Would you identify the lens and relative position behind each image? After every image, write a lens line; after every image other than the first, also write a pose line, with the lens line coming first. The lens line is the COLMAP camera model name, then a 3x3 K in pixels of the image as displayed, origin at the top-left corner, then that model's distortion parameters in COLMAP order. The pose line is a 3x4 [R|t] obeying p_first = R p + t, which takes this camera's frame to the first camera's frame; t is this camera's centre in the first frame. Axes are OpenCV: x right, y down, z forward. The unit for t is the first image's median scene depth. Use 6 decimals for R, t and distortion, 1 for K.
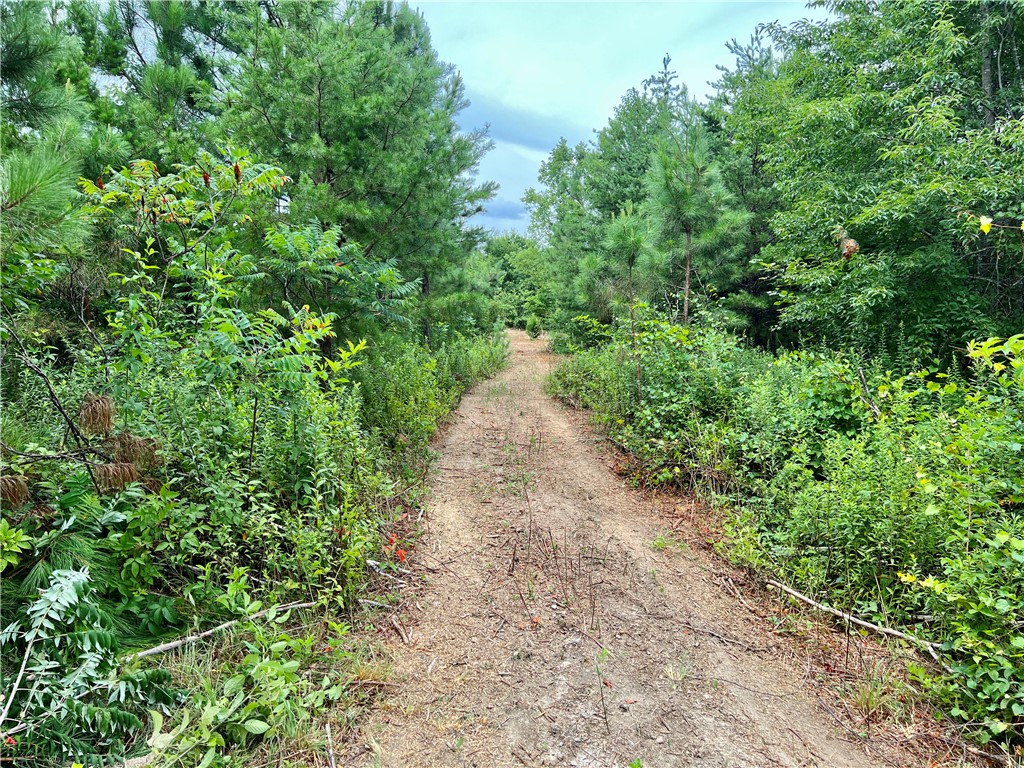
lens RADIAL K [[753.9, 0, 516.0], [0, 753.9, 400.6], [0, 0, 1]] dist [0.065864, -0.080213]
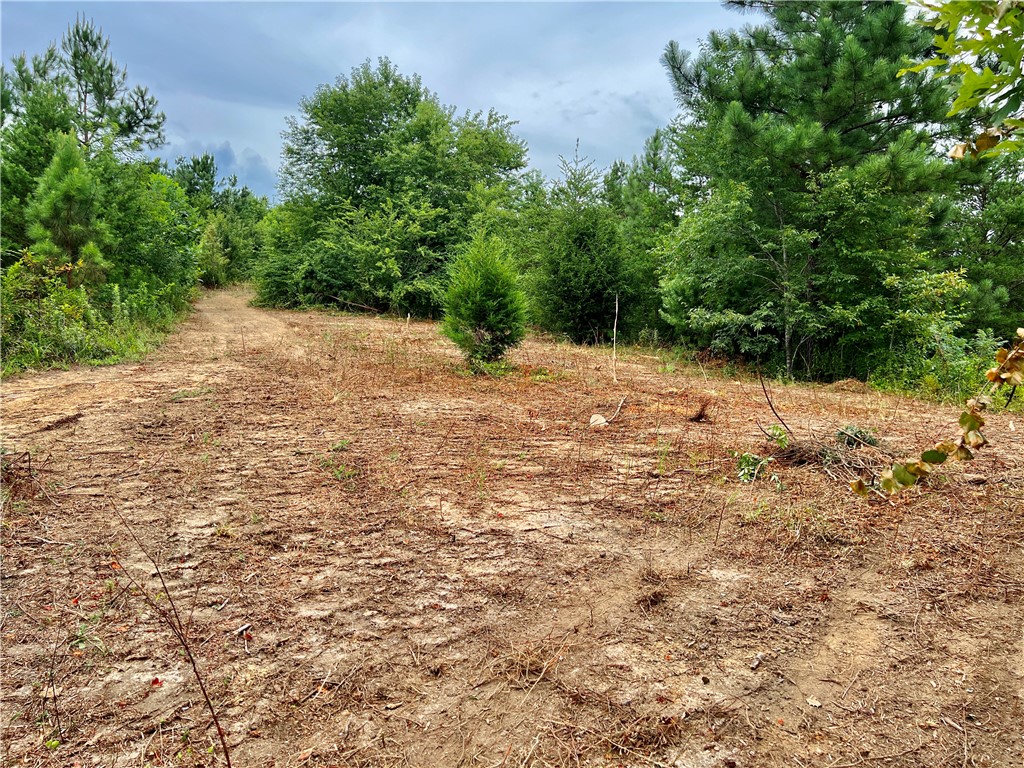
lens RADIAL K [[753.9, 0, 516.0], [0, 753.9, 400.6], [0, 0, 1]] dist [0.065864, -0.080213]
pose [[0.989447, -0.018197, 0.143751, 0.004257], [0.016533, 0.999782, 0.012757, -0.086569], [-0.143952, -0.010246, 0.989532, 0.937281]]
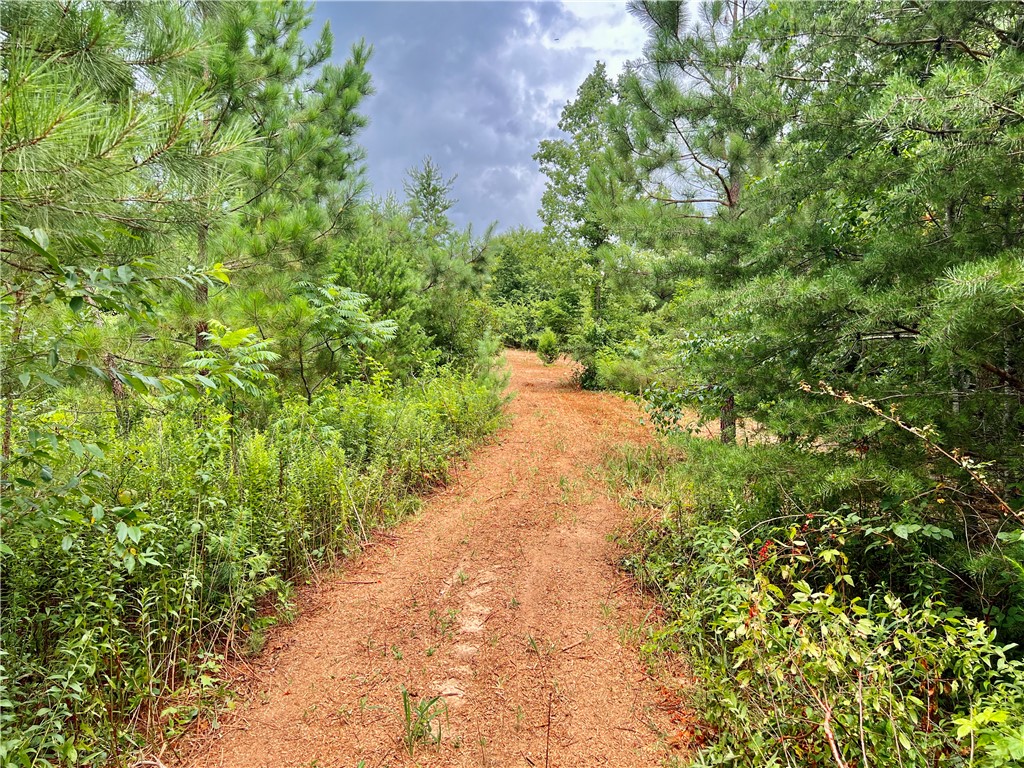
lens RADIAL K [[753.9, 0, 516.0], [0, 753.9, 400.6], [0, 0, 1]] dist [0.065864, -0.080213]
pose [[0.999826, 0.013201, -0.013151, 0.003213], [-0.013545, 0.999559, -0.026430, -0.031460], [0.012796, 0.026604, 0.999564, 0.316803]]
